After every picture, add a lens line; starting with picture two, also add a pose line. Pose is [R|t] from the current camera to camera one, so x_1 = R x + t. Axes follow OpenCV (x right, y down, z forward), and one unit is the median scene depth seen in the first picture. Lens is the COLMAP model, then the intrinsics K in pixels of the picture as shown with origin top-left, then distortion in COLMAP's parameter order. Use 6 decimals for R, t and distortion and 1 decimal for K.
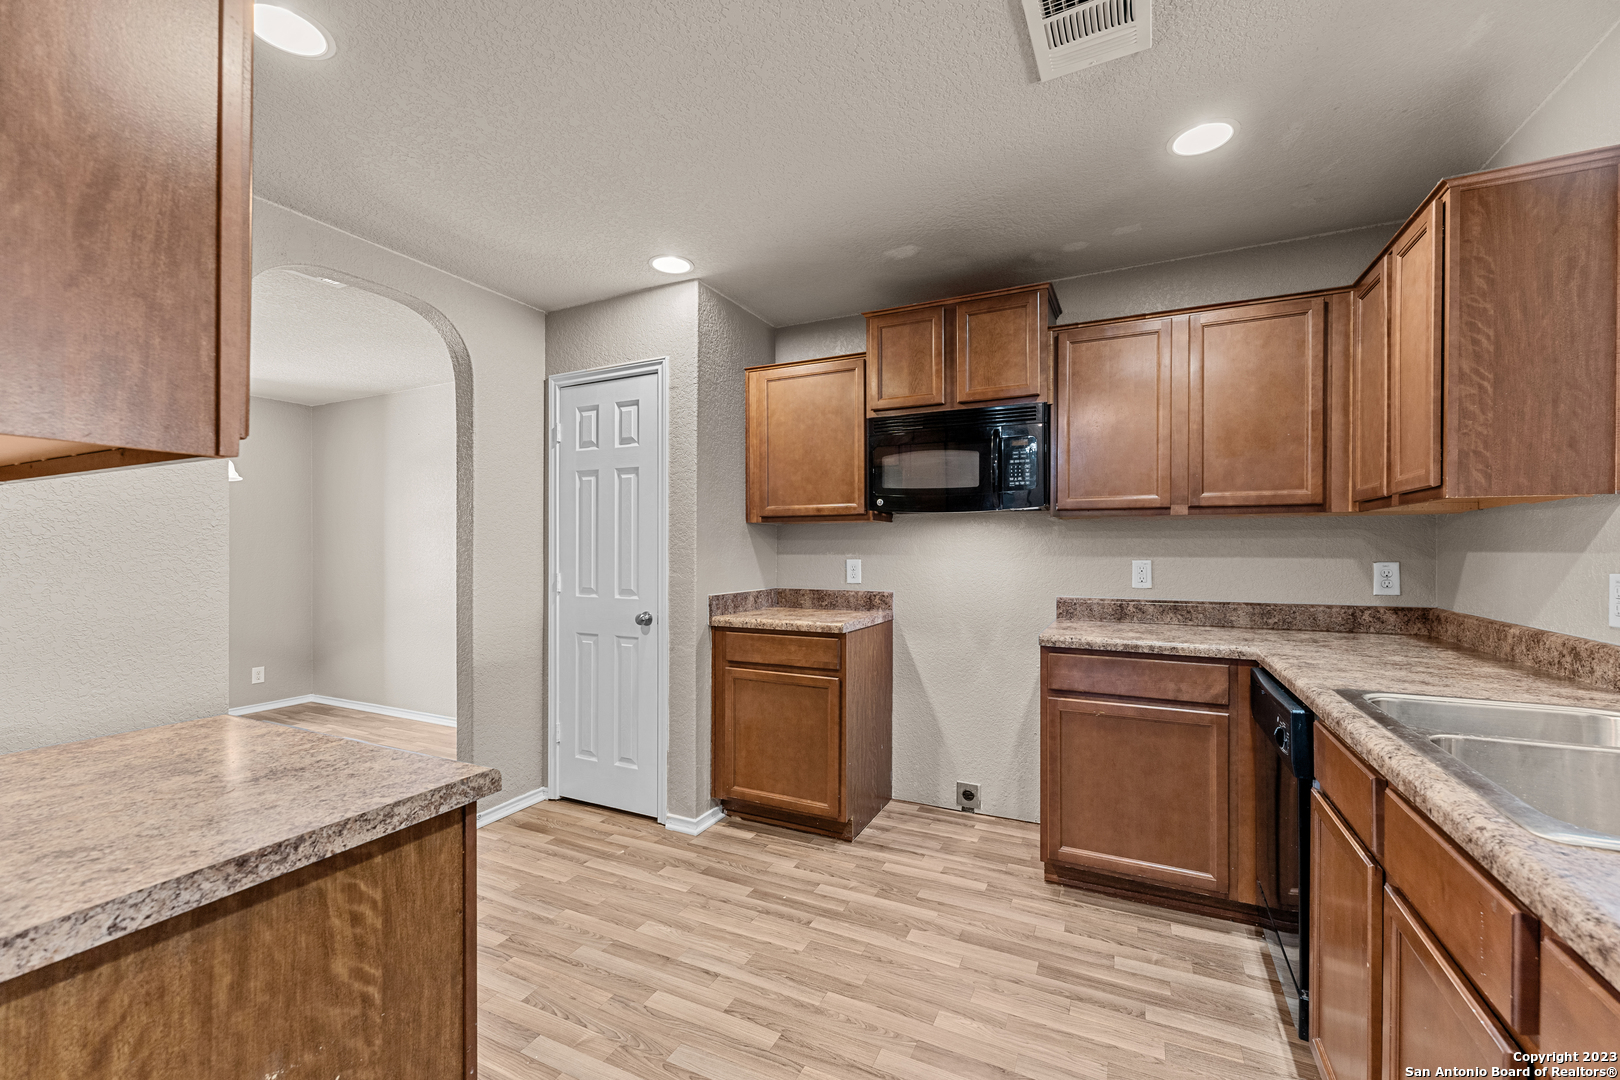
lens RADIAL K [[654.6, 0, 807.1], [0, 654.6, 546.8], [0, 0, 1]] dist [0.001588, 0.000120]
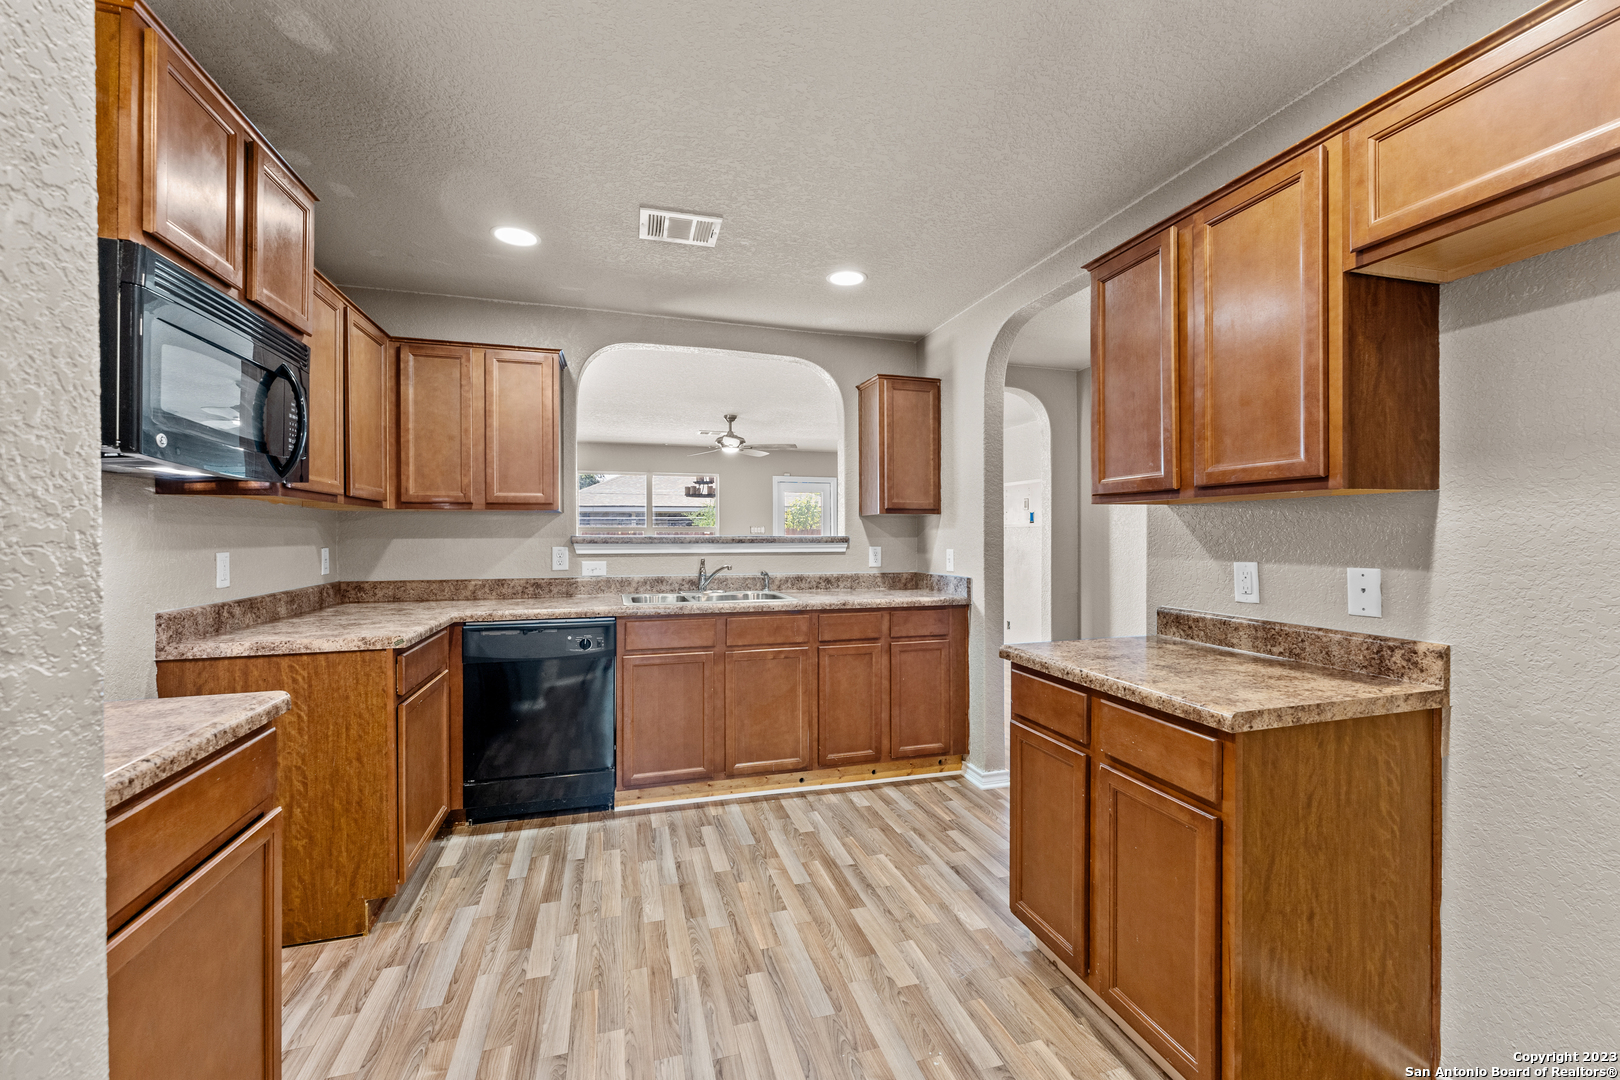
lens RADIAL K [[654.6, 0, 807.1], [0, 654.6, 546.8], [0, 0, 1]] dist [0.001588, 0.000120]
pose [[-0.673964, -0.015432, 0.738603, -0.769291], [-0.002151, 0.999819, 0.018926, -0.004542], [-0.738761, 0.011167, -0.673875, 1.390487]]
